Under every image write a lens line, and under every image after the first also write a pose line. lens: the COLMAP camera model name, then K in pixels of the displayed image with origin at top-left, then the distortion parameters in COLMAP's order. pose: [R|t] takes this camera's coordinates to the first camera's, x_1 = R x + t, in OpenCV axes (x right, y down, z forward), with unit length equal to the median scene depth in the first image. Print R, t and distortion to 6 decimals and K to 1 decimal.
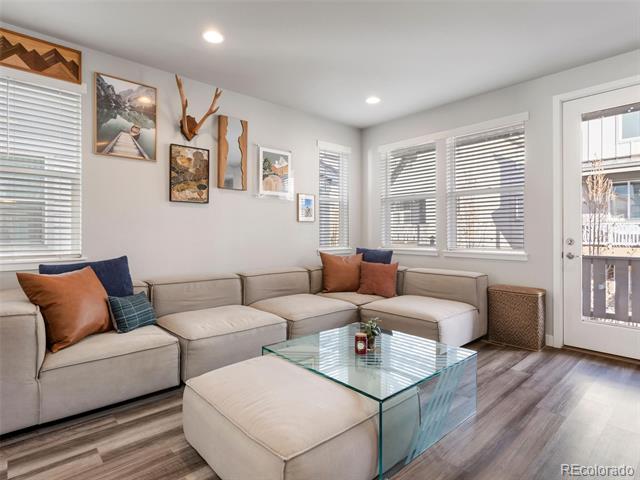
lens RADIAL K [[349.1, 0, 320.9], [0, 349.1, 235.6], [0, 0, 1]] dist [0.007204, -0.000398]
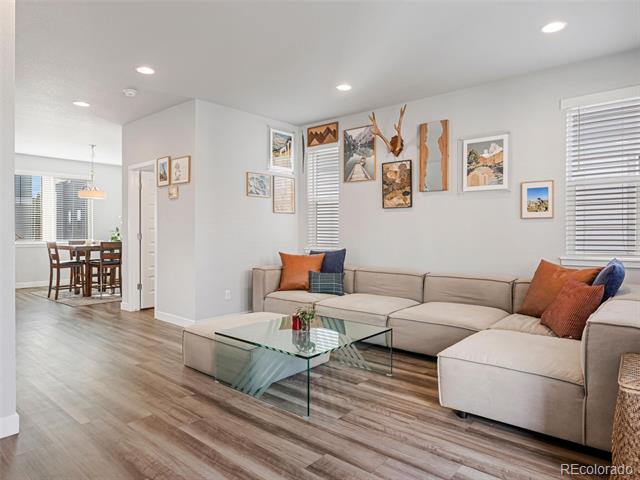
lens RADIAL K [[410.3, 0, 321.3], [0, 410.3, 237.0], [0, 0, 1]] dist [-0.010273, -0.000601]
pose [[0.133570, 0.009045, -0.990998, 0.987593], [-0.008118, 0.999935, 0.008032, -0.004520], [0.991006, 0.006972, 0.133634, 0.560183]]
